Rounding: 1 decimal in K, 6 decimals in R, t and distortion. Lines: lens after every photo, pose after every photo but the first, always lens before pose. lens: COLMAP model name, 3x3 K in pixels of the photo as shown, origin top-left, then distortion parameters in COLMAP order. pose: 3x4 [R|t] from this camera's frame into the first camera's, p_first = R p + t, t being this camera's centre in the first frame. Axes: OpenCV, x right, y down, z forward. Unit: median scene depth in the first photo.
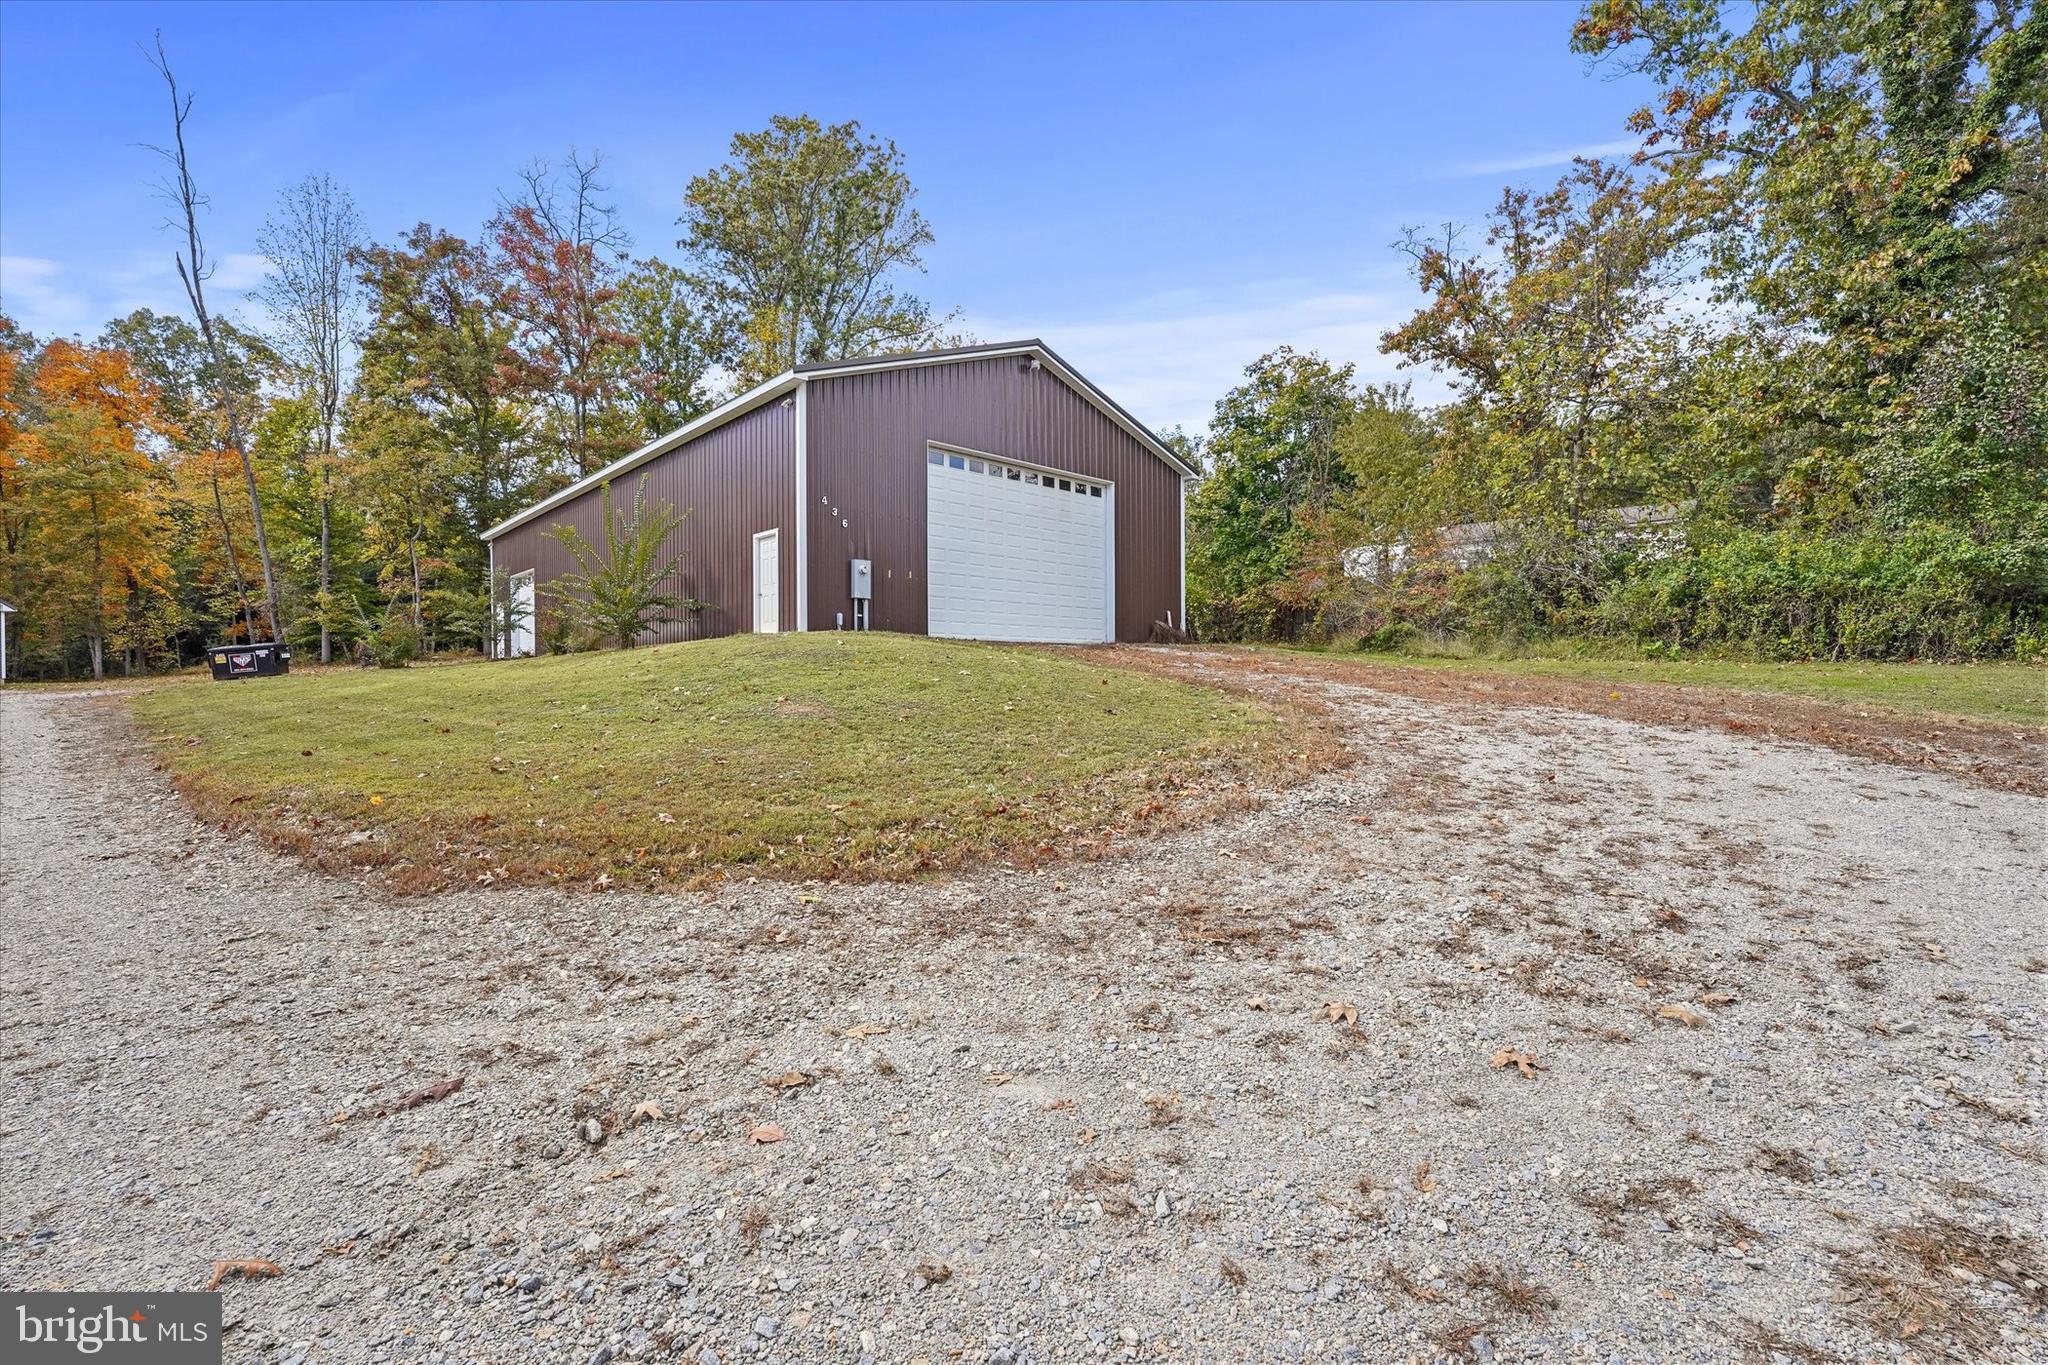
lens RADIAL K [[897.9, 0, 1029.0], [0, 897.9, 688.4], [0, 0, 1]] dist [-0.019187, -0.000366]
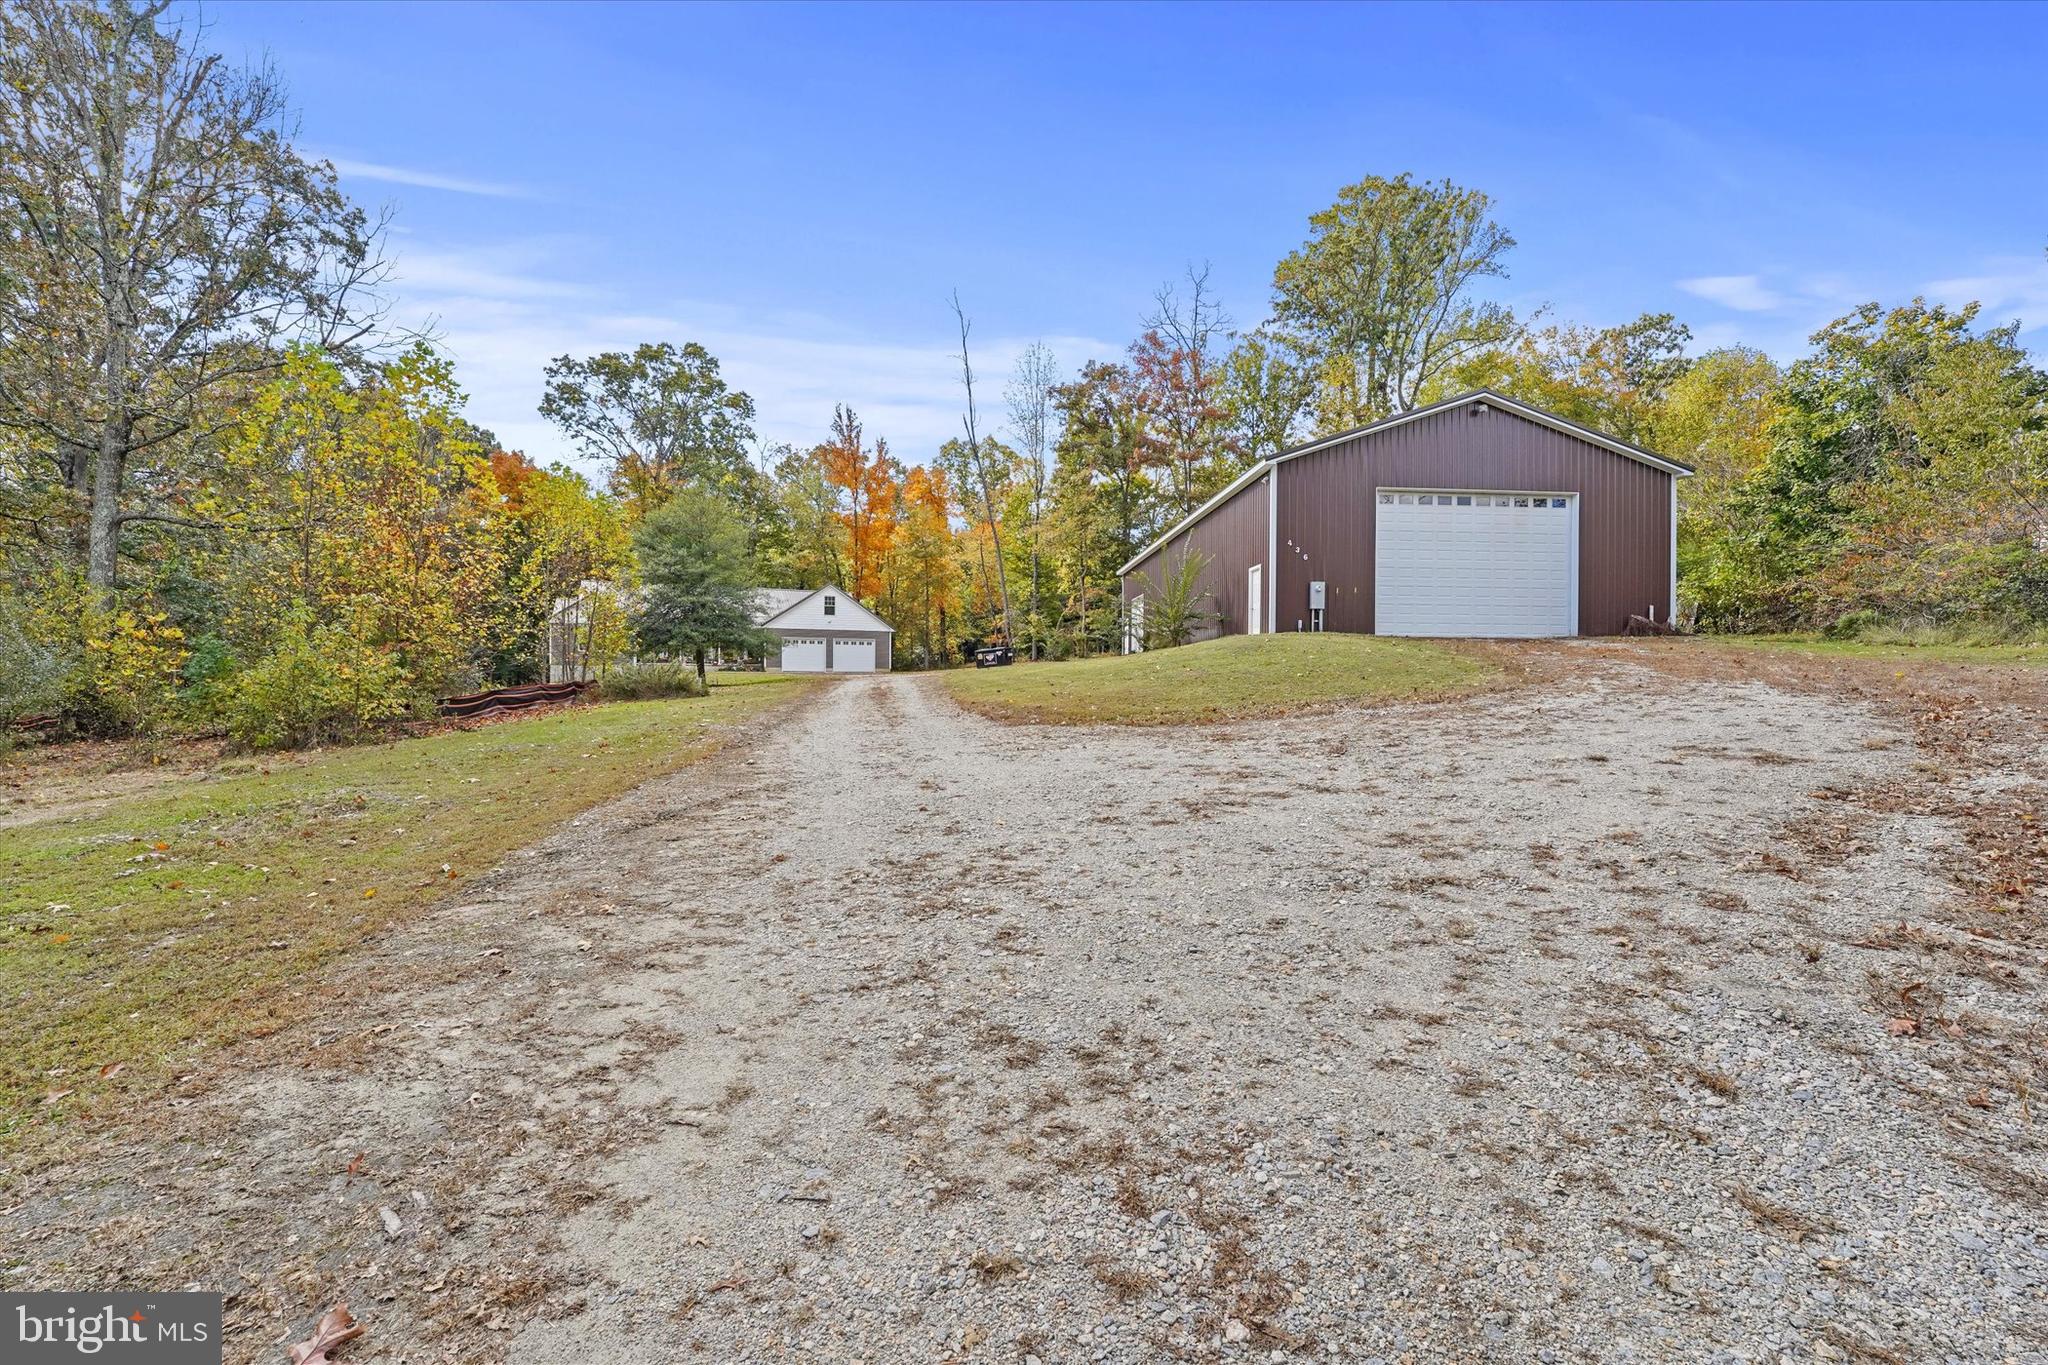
lens RADIAL K [[852.8, 0, 1018.4], [0, 852.8, 675.0], [0, 0, 1]] dist [-0.014934, -0.001610]
pose [[0.761405, 0.007388, -0.648235, 0.141656], [-0.016887, 0.999822, -0.008440, 0.009869], [0.648057, 0.017374, 0.761394, -0.141239]]
